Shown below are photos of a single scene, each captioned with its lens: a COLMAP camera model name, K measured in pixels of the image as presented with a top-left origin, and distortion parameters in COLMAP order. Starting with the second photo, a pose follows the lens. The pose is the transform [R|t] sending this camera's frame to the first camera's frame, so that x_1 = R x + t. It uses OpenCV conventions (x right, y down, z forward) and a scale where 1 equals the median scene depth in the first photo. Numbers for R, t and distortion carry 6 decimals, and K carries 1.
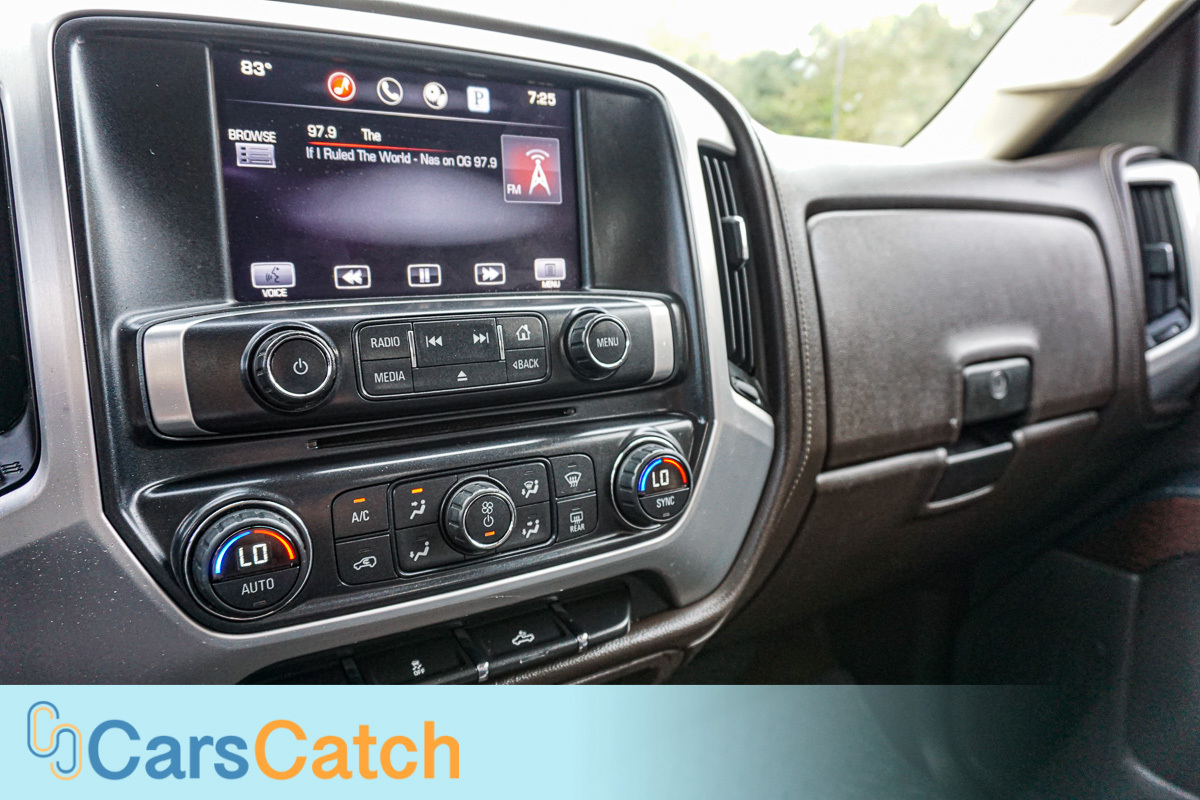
lens RADIAL K [[806.7, 0, 598.2], [0, 806.7, 395.7], [0, 0, 1]] dist [-0.048047, 0.033931]
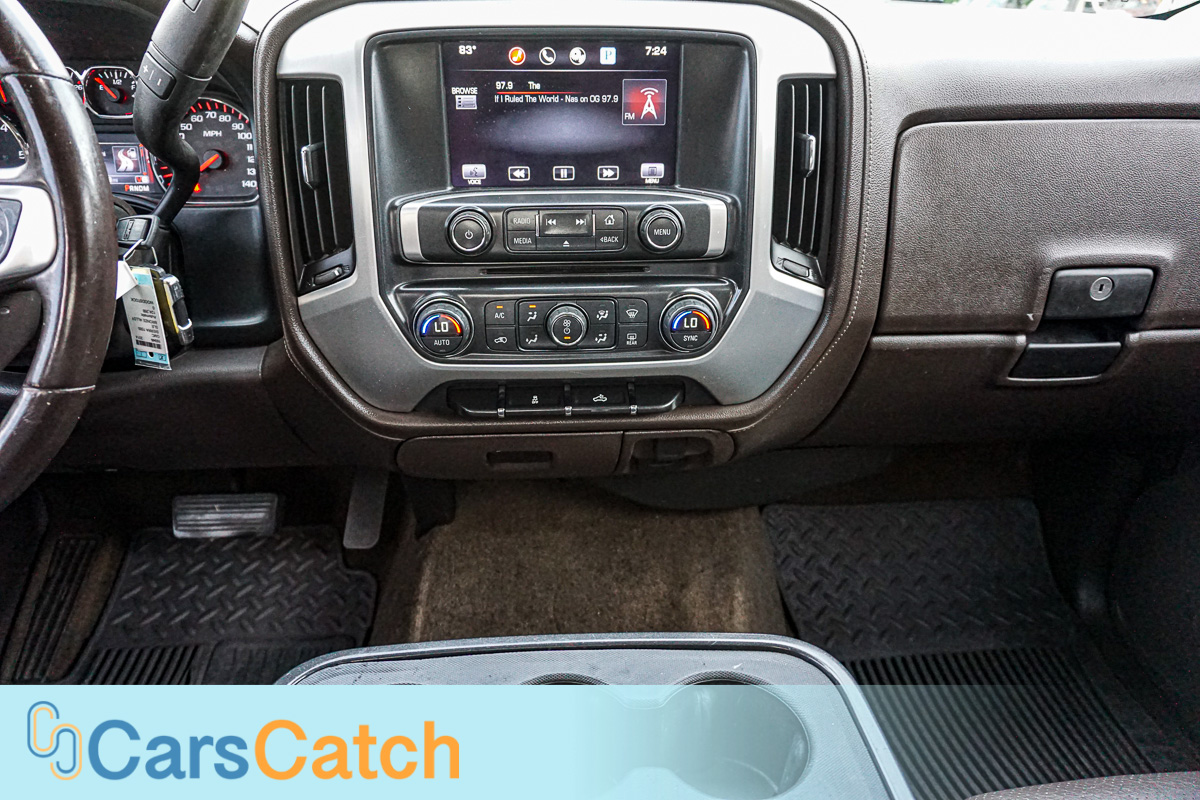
lens RADIAL K [[806.7, 0, 597.9], [0, 806.7, 397.4], [0, 0, 1]] dist [-0.048047, 0.033931]
pose [[0.876308, 0.239878, -0.417783, 0.603746], [-0.099483, 0.938631, 0.330266, -0.257152], [0.471367, -0.247852, 0.846394, -0.430987]]
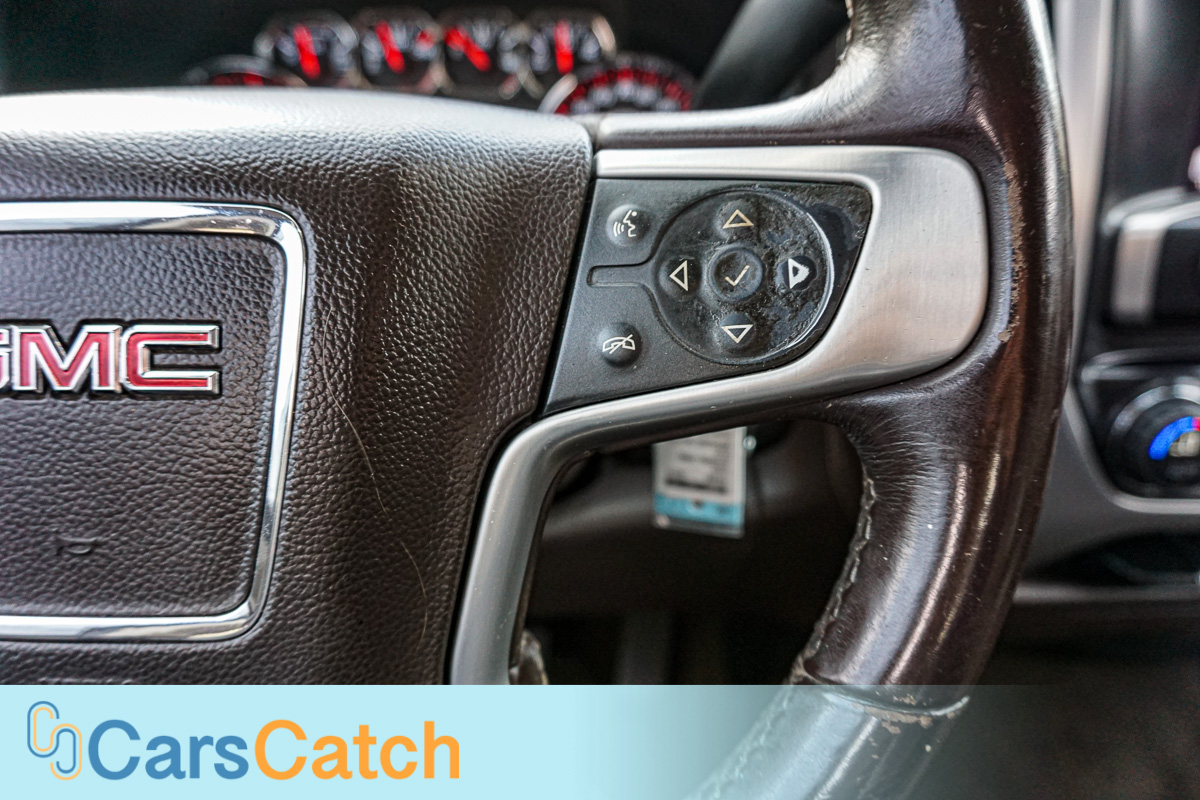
lens RADIAL K [[806.7, 0, 606.2], [0, 806.7, 398.2], [0, 0, 1]] dist [-0.048047, 0.033931]
pose [[0.871590, 0.211095, -0.442459, -0.478663], [-0.089826, 0.956031, 0.279170, -0.078122], [0.481936, -0.203577, 0.852229, -0.249564]]
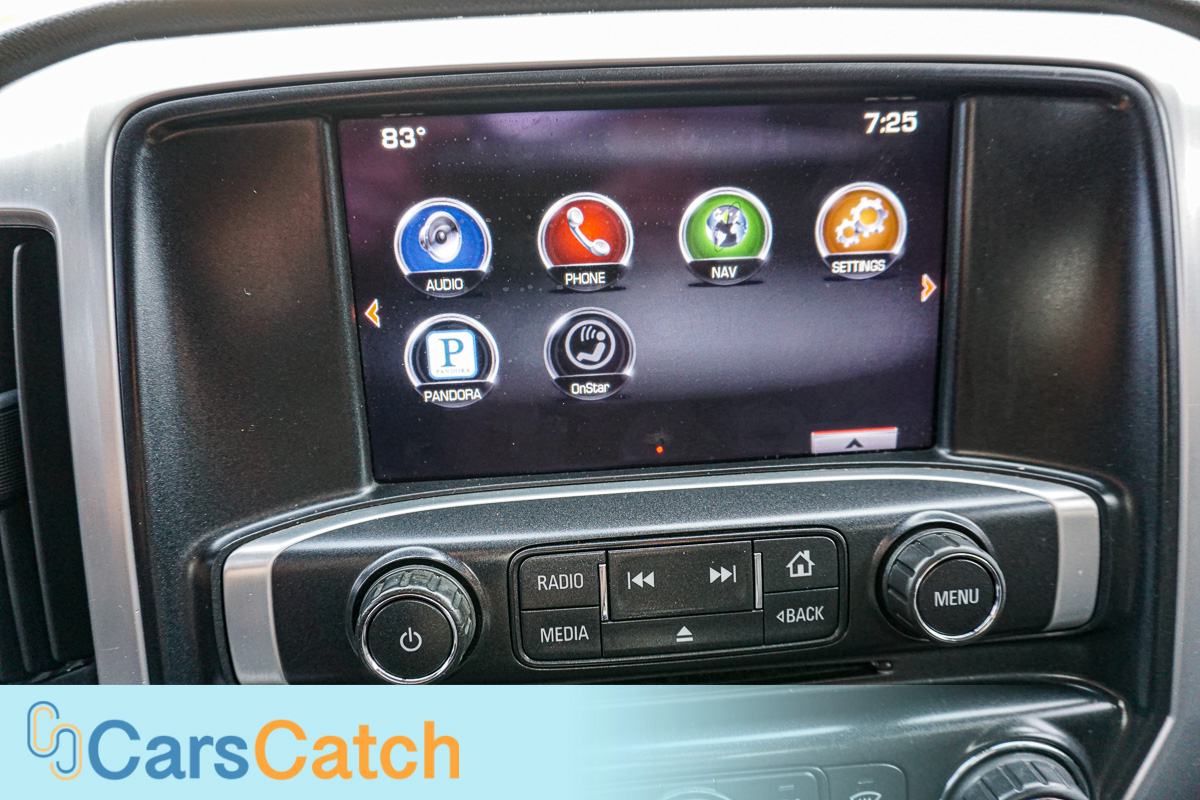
lens RADIAL K [[806.7, 0, 600.8], [0, 806.7, 393.4], [0, 0, 1]] dist [-0.048047, 0.033931]
pose [[0.880556, 0.117396, -0.459173, 0.030527], [-0.054713, 0.987539, 0.147559, -0.261734], [0.470774, -0.104812, 0.876006, 0.406729]]
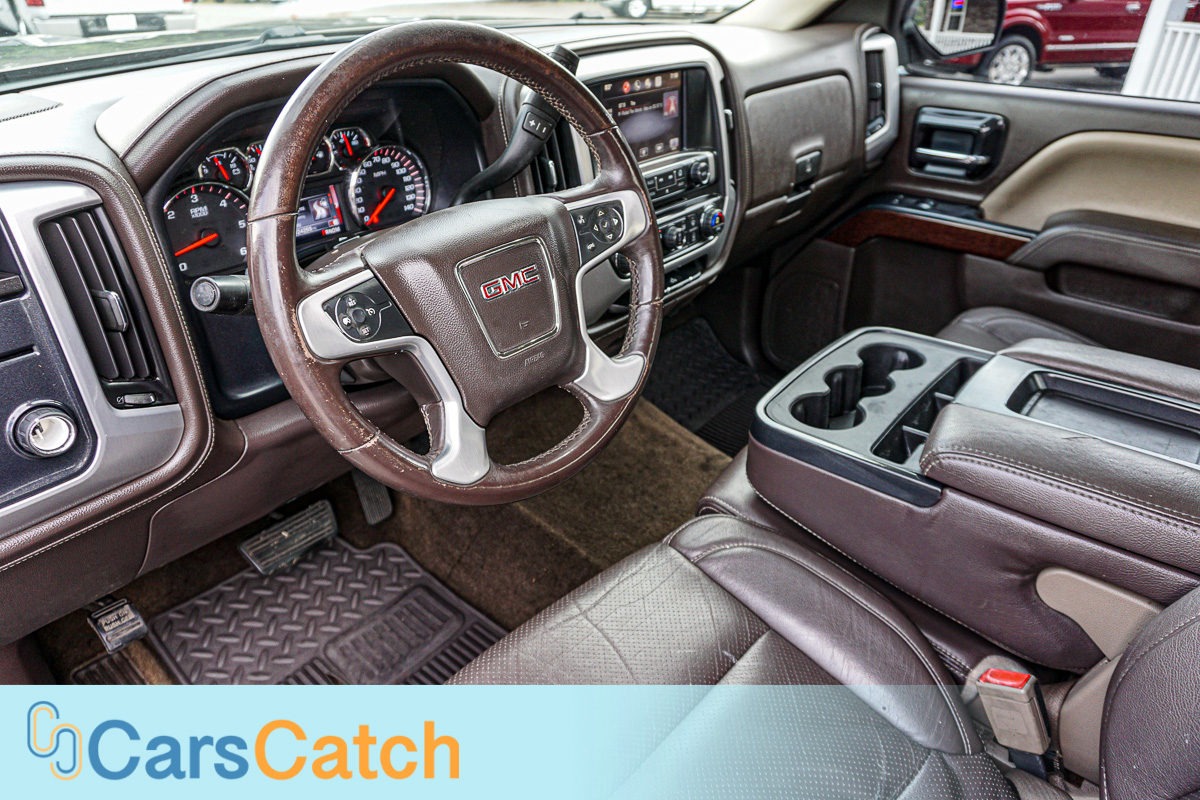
lens RADIAL K [[806.7, 0, 593.5], [0, 806.7, 388.4], [0, 0, 1]] dist [-0.048047, 0.033931]
pose [[0.952755, -0.133788, 0.272689, -1.185773], [0.037900, 0.943116, 0.330297, -0.290435], [-0.301367, -0.304357, 0.903629, -1.600665]]
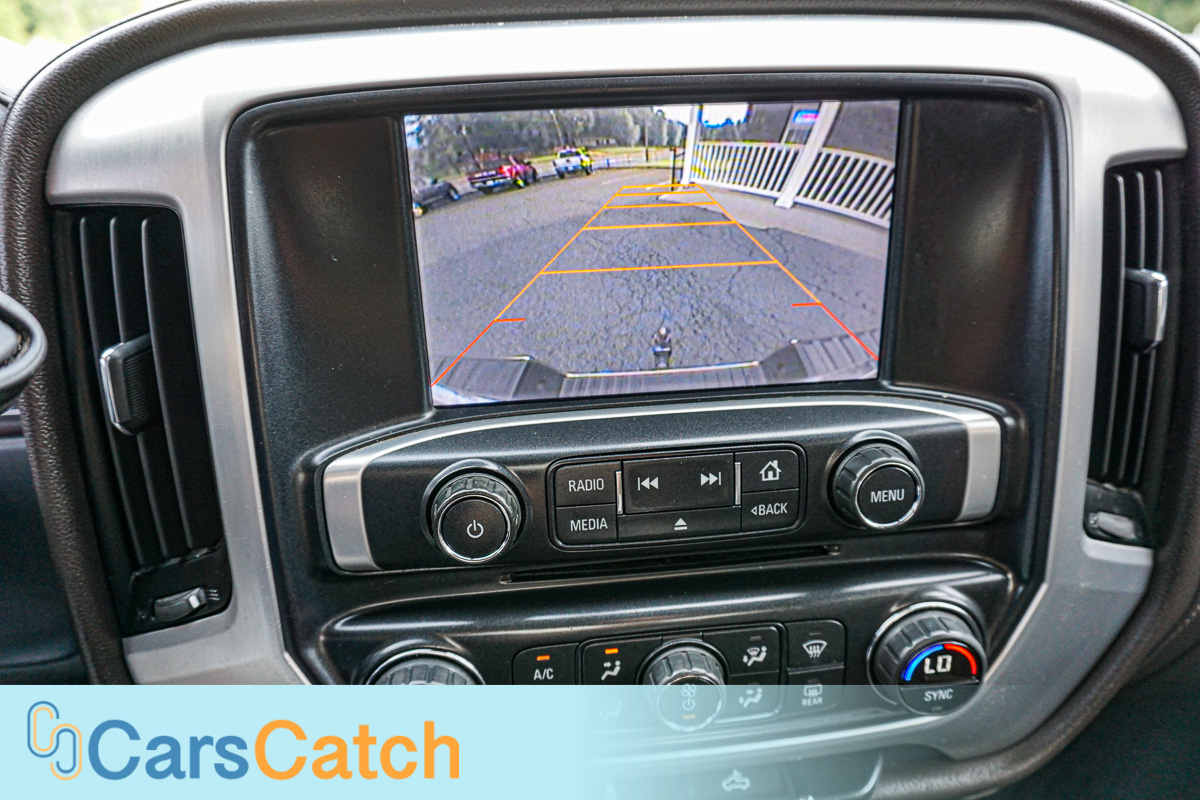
lens RADIAL K [[806.7, 0, 601.2], [0, 806.7, 396.3], [0, 0, 1]] dist [-0.048047, 0.033931]
pose [[0.895533, 0.167220, -0.412381, 0.061453], [-0.061745, 0.964439, 0.256992, -0.310989], [0.440690, -0.204683, 0.874012, 0.263083]]
